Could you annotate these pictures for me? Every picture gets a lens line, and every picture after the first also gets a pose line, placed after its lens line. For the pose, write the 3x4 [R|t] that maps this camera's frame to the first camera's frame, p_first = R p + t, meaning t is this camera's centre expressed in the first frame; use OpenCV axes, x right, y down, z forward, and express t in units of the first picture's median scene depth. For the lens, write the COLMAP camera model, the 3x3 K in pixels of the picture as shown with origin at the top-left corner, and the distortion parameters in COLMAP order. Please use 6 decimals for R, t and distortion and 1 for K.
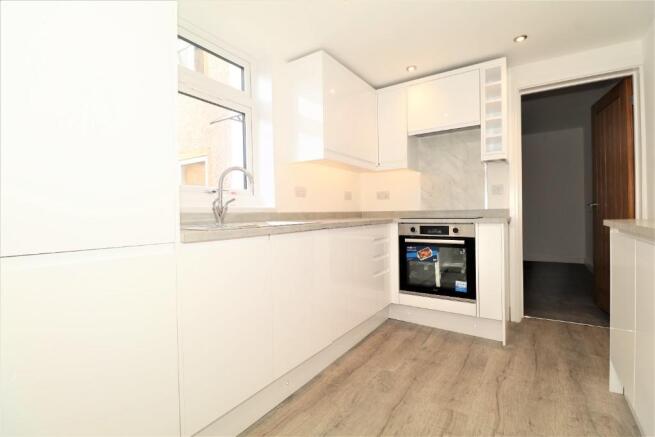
lens RADIAL K [[301.3, 0, 326.5], [0, 301.3, 217.0], [0, 0, 1]] dist [-0.003646, -0.011862]
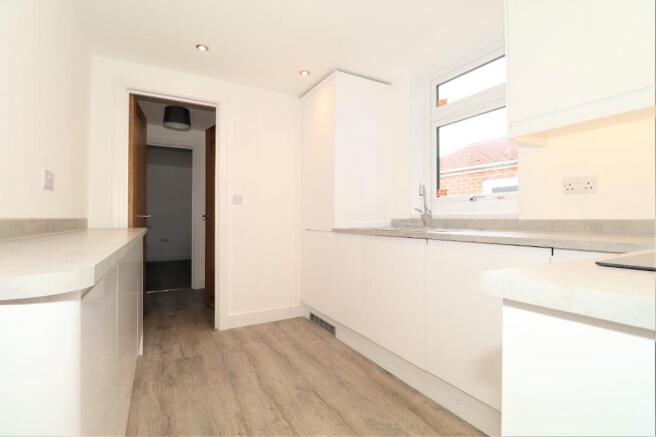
lens RADIAL K [[319.1, 0, 329.9], [0, 319.1, 217.1], [0, 0, 1]] dist [0.001166, -0.013669]
pose [[-0.446800, 0.011914, -0.894555, 1.021247], [-0.008515, 0.999809, 0.017569, -0.040325], [0.894593, 0.015467, -0.446613, 1.234240]]
